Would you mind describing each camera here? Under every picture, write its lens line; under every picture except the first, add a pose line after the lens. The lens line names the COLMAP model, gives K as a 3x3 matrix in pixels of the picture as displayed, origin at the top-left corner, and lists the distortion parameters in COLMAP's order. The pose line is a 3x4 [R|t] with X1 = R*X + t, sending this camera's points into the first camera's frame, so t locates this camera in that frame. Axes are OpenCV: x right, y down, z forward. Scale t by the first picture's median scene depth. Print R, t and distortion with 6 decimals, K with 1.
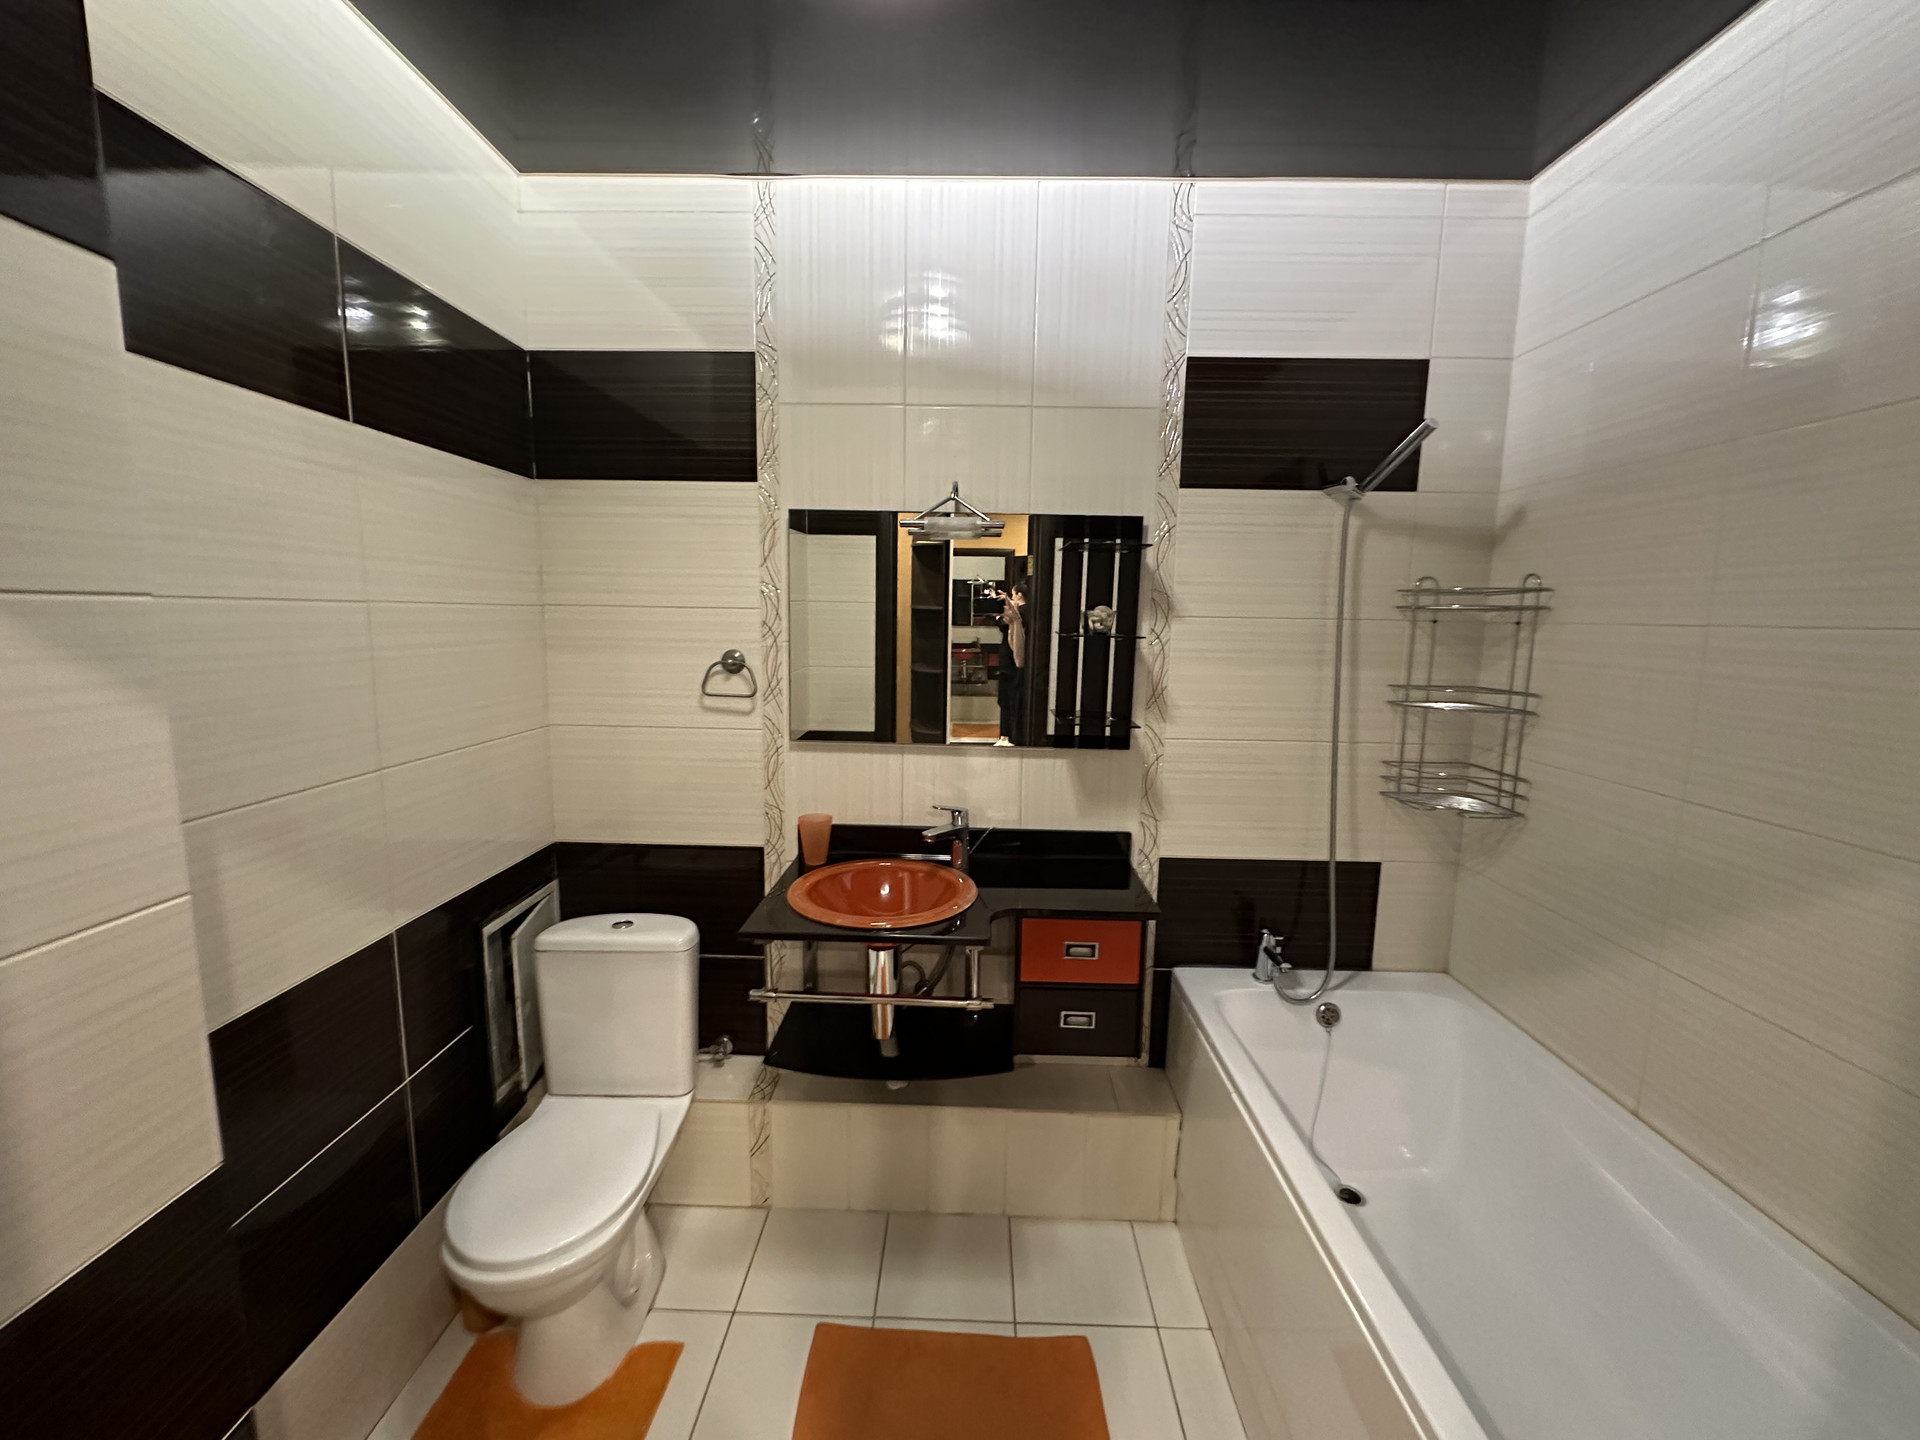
lens RADIAL K [[765.9, 0, 958.5], [0, 765.9, 719.5], [0, 0, 1]] dist [-0.002515, -0.000062]
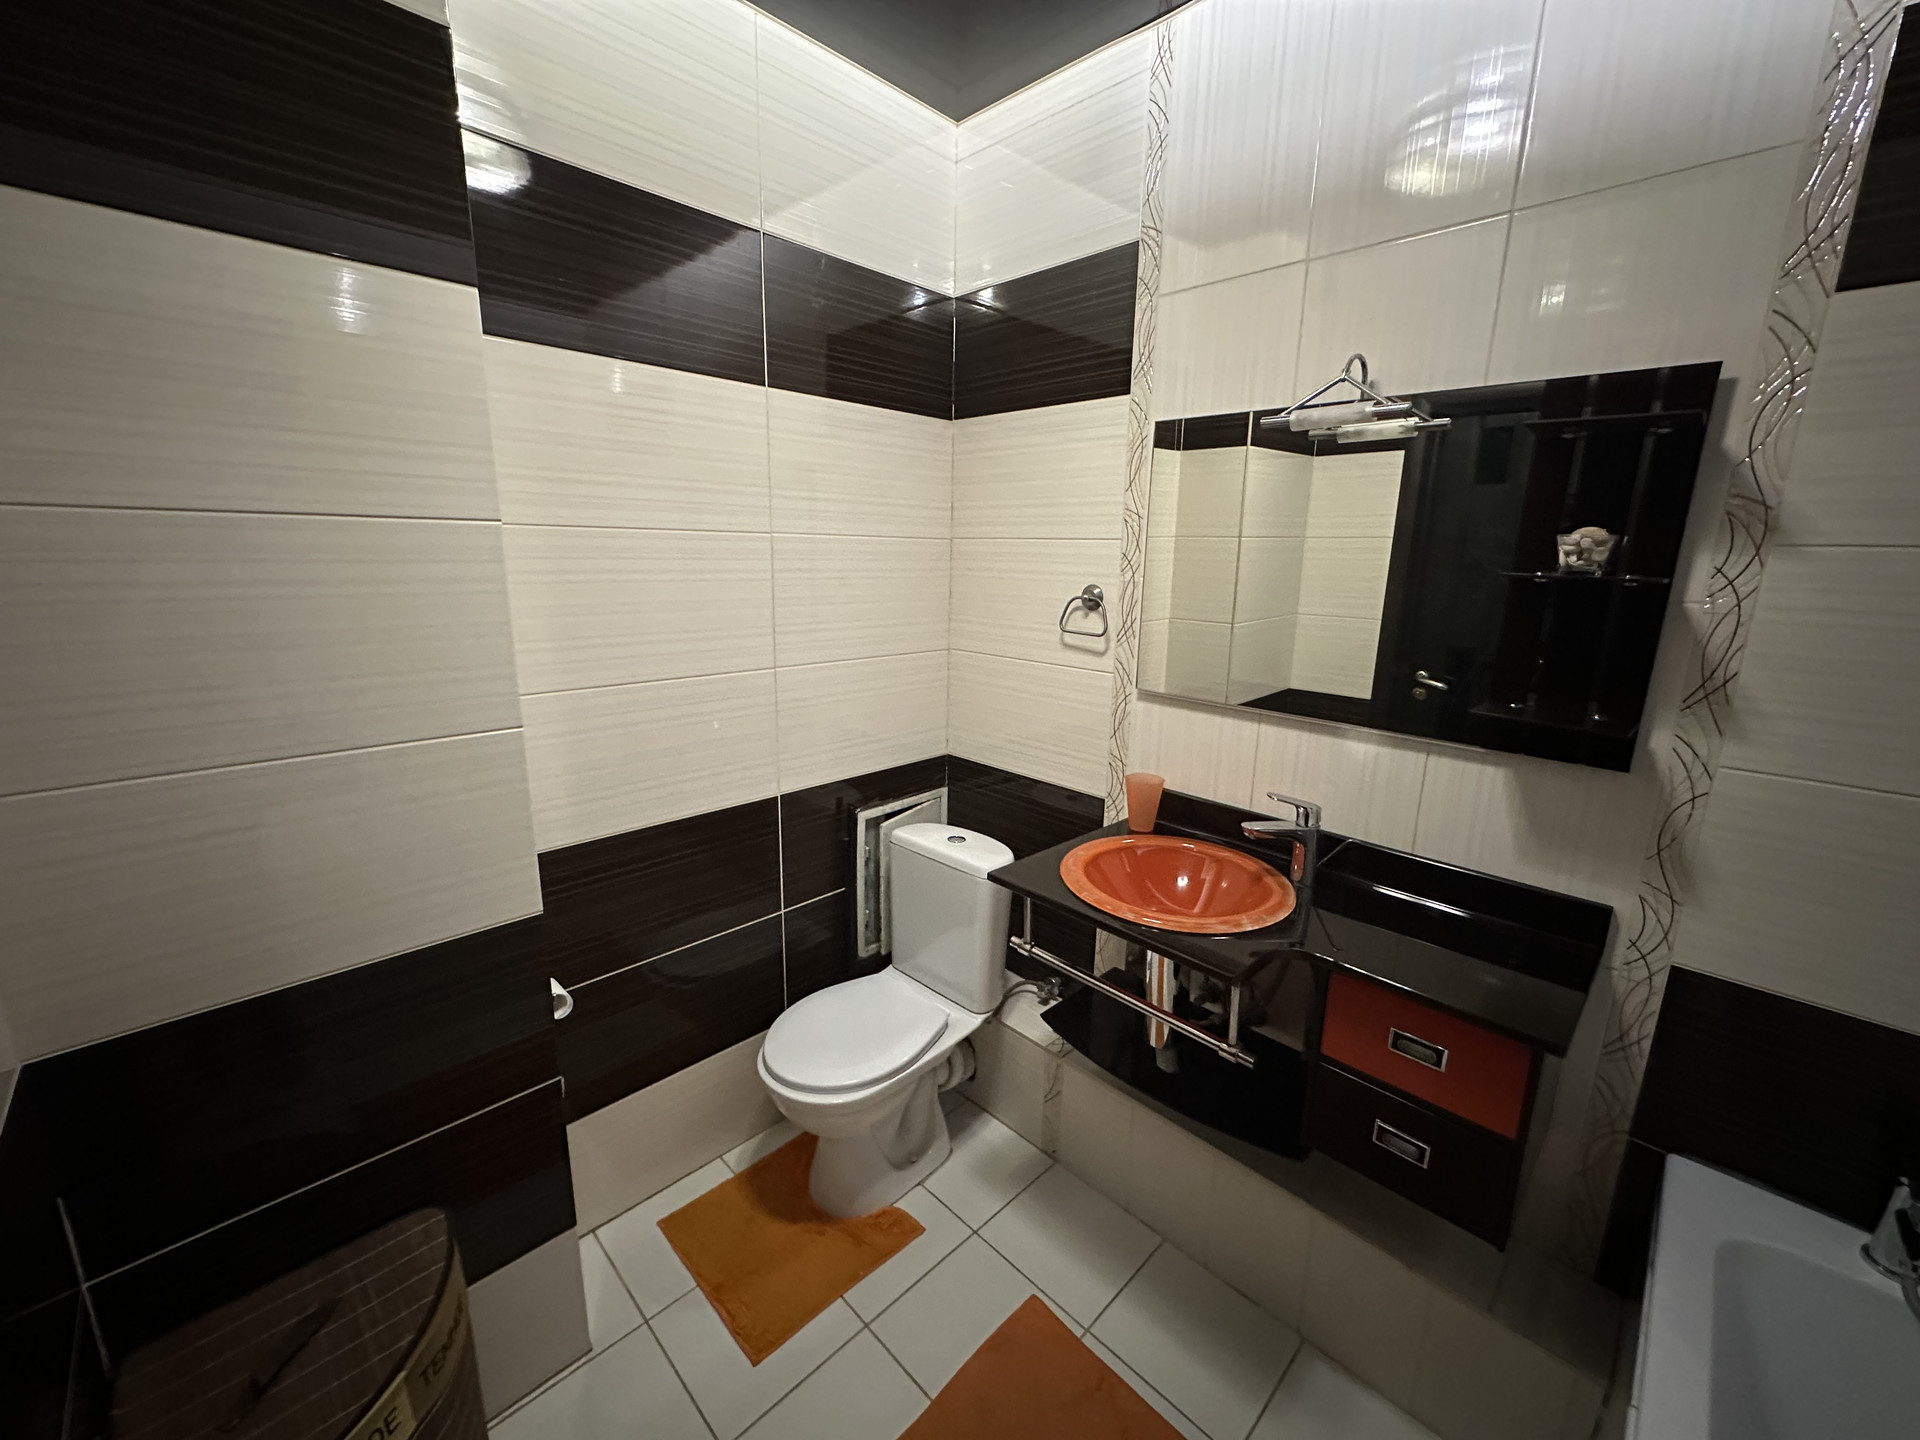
lens RADIAL K [[765.9, 0, 958.5], [0, 765.9, 719.5], [0, 0, 1]] dist [-0.002515, -0.000062]
pose [[0.716994, 0.148413, -0.681097, 0.254109], [-0.101265, 0.988884, 0.108879, -0.013936], [0.689685, -0.009094, 0.724052, 0.215835]]
